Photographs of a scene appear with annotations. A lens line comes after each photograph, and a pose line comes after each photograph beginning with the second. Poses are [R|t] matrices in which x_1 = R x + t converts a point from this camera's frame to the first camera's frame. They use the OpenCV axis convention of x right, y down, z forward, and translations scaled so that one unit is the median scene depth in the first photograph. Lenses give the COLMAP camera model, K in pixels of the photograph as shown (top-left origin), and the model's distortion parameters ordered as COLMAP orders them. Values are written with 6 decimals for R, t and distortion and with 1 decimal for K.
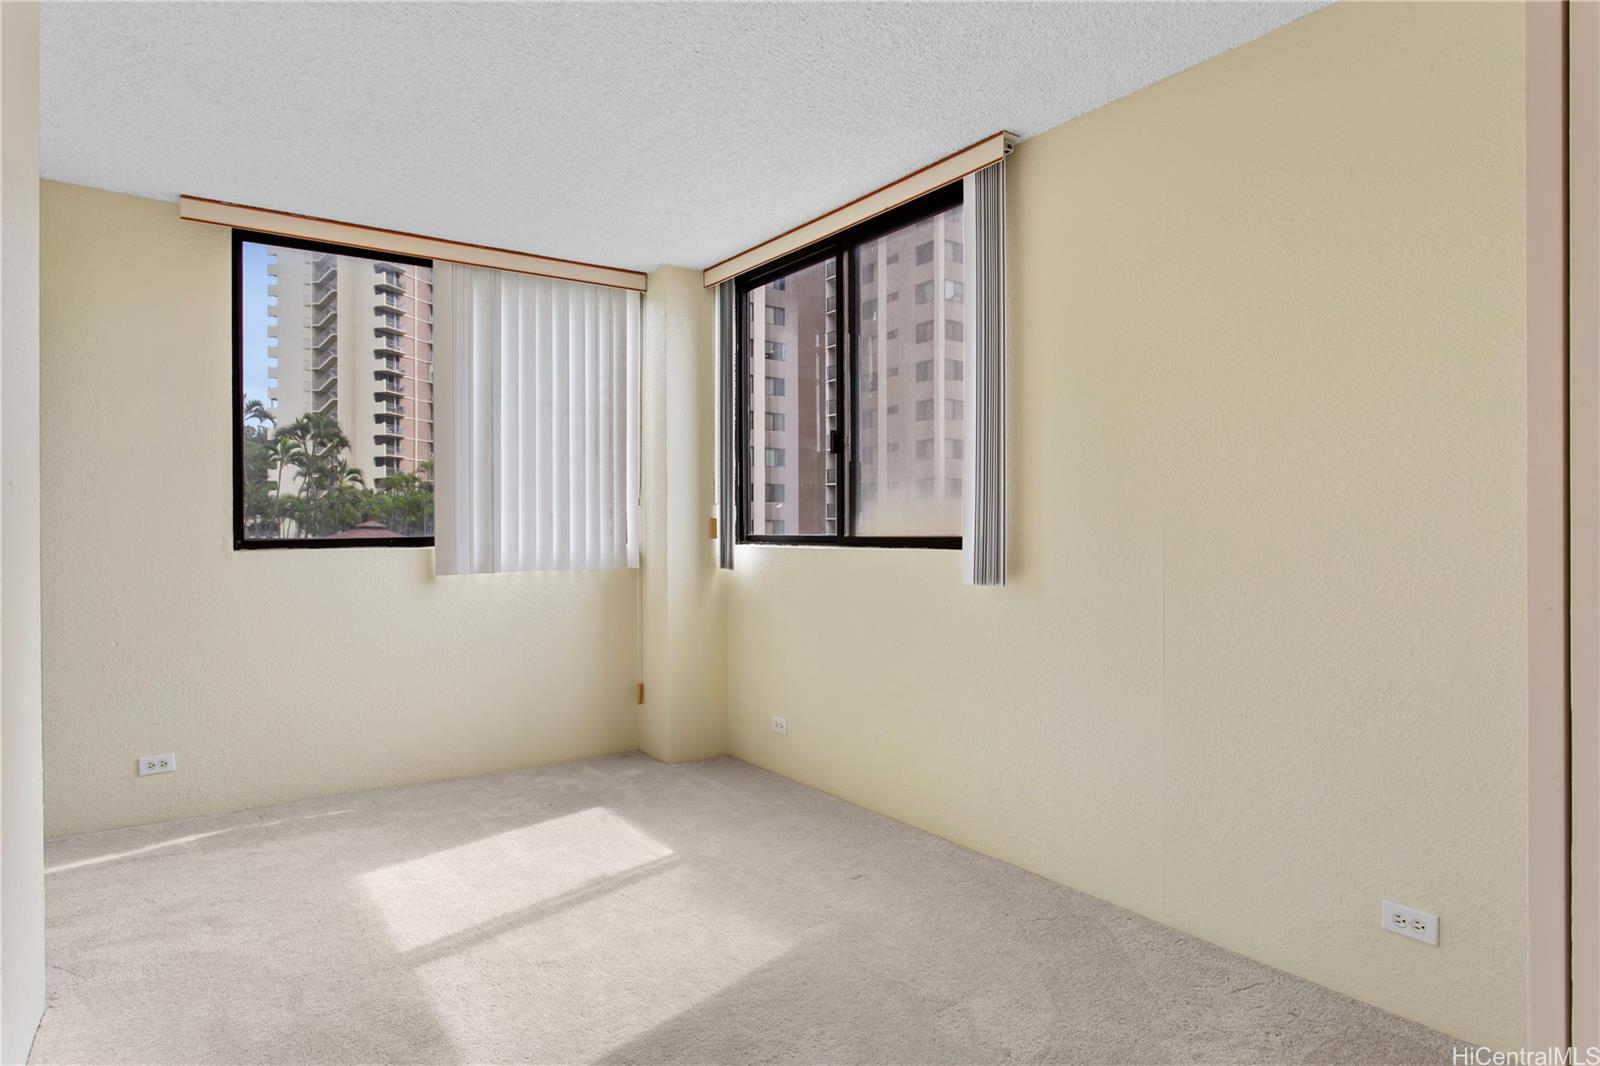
lens RADIAL K [[934.0, 0, 775.8], [0, 934.0, 534.1], [0, 0, 1]] dist [-0.002006, -0.001474]
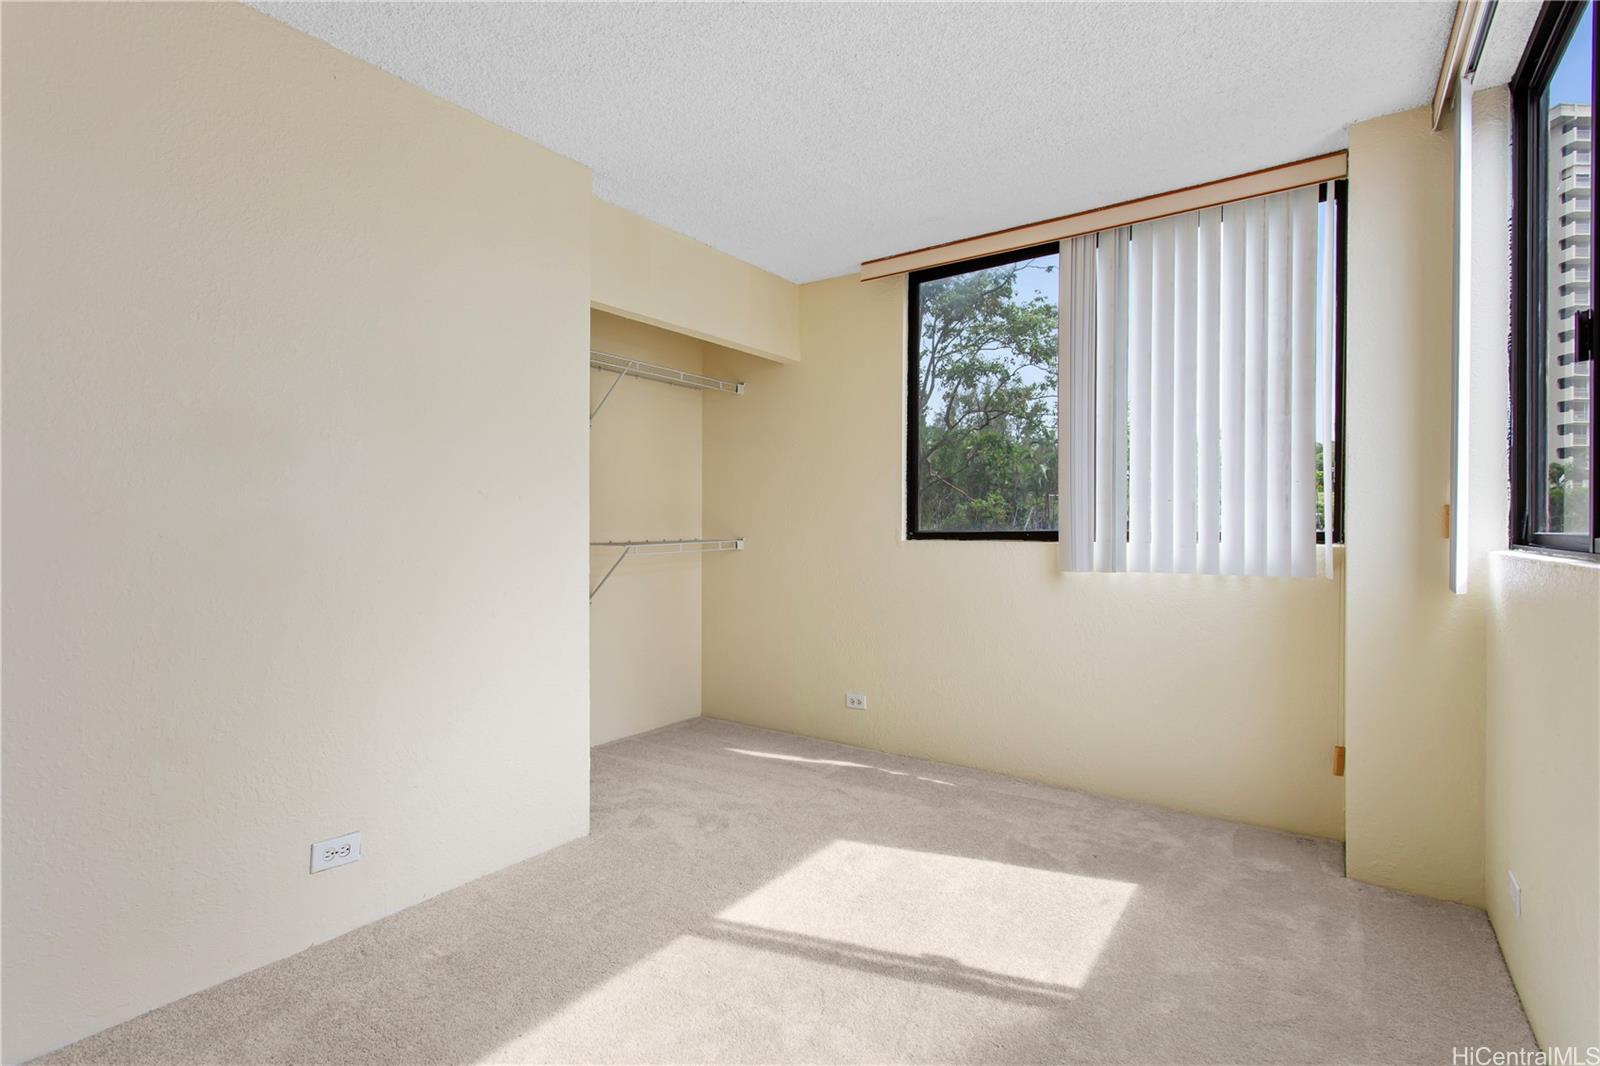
lens RADIAL K [[760.3, 0, 803.9], [0, 760.3, 527.4], [0, 0, 1]] dist [-0.002471, 0.000475]
pose [[0.344779, 0.004310, -0.938674, 0.307352], [-0.006211, 0.999978, 0.002310, -0.001027], [0.938663, 0.005034, 0.344798, 0.539997]]
